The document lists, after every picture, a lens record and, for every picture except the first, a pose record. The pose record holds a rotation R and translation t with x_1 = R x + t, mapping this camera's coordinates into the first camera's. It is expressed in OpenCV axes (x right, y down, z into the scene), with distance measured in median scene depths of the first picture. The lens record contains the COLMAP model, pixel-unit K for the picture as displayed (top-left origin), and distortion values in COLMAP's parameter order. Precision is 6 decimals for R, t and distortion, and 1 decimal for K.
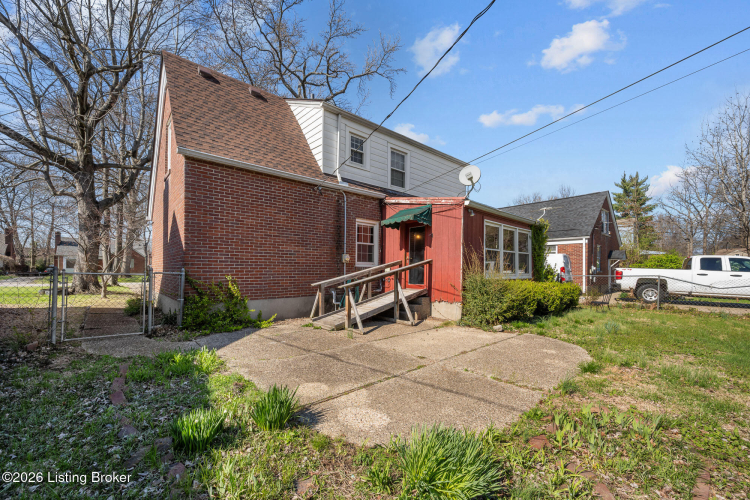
lens RADIAL K [[296.3, 0, 375.0], [0, 296.3, 250.0], [0, 0, 1]] dist [-0.000191, 0.000286]
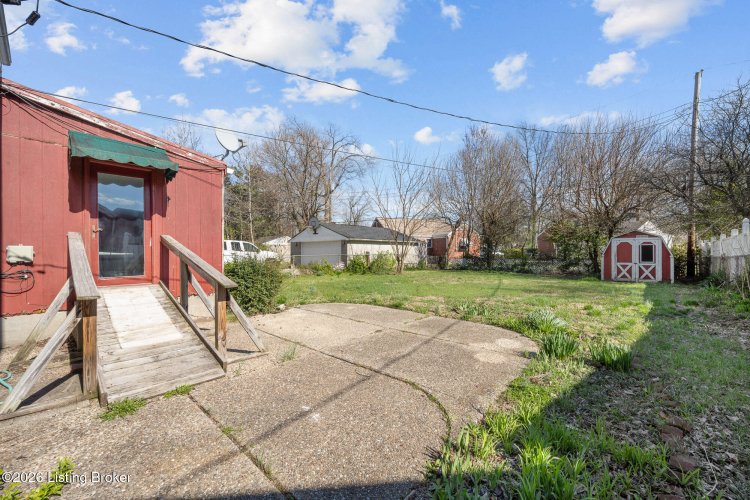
lens RADIAL K [[296.3, 0, 375.0], [0, 296.3, 250.0], [0, 0, 1]] dist [-0.000191, 0.000286]
pose [[-0.107168, -0.000373, 0.994241, -1.042041], [-0.067491, 0.997696, -0.006900, 0.073683], [-0.991948, -0.067842, -0.106946, 1.271632]]
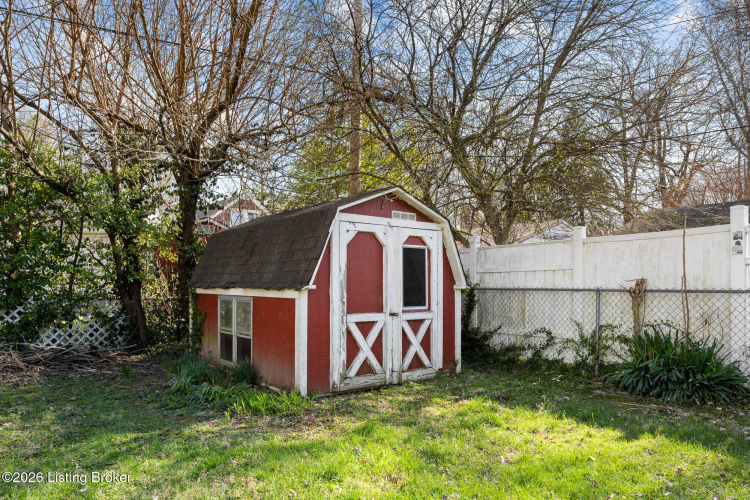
lens RADIAL K [[505.0, 0, 375.0], [0, 505.0, 250.0], [0, 0, 1]] dist [0.000510, 0.000573]
pose [[-0.996460, -0.017119, 0.082310, 1.873148], [-0.027272, 0.991926, -0.123854, 0.001955], [-0.079525, -0.125660, -0.988881, -0.464424]]
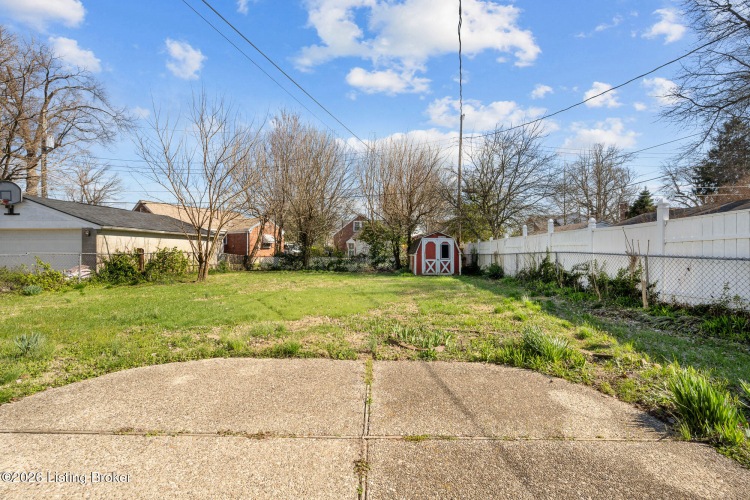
lens RADIAL K [[296.3, 0, 375.0], [0, 296.3, 250.0], [0, 0, 1]] dist [-0.000191, 0.000286]
pose [[-0.726492, -0.008656, 0.687120, -0.141263], [-0.054620, 0.997484, -0.045183, 0.098003], [-0.685001, -0.070356, -0.725137, 1.432026]]
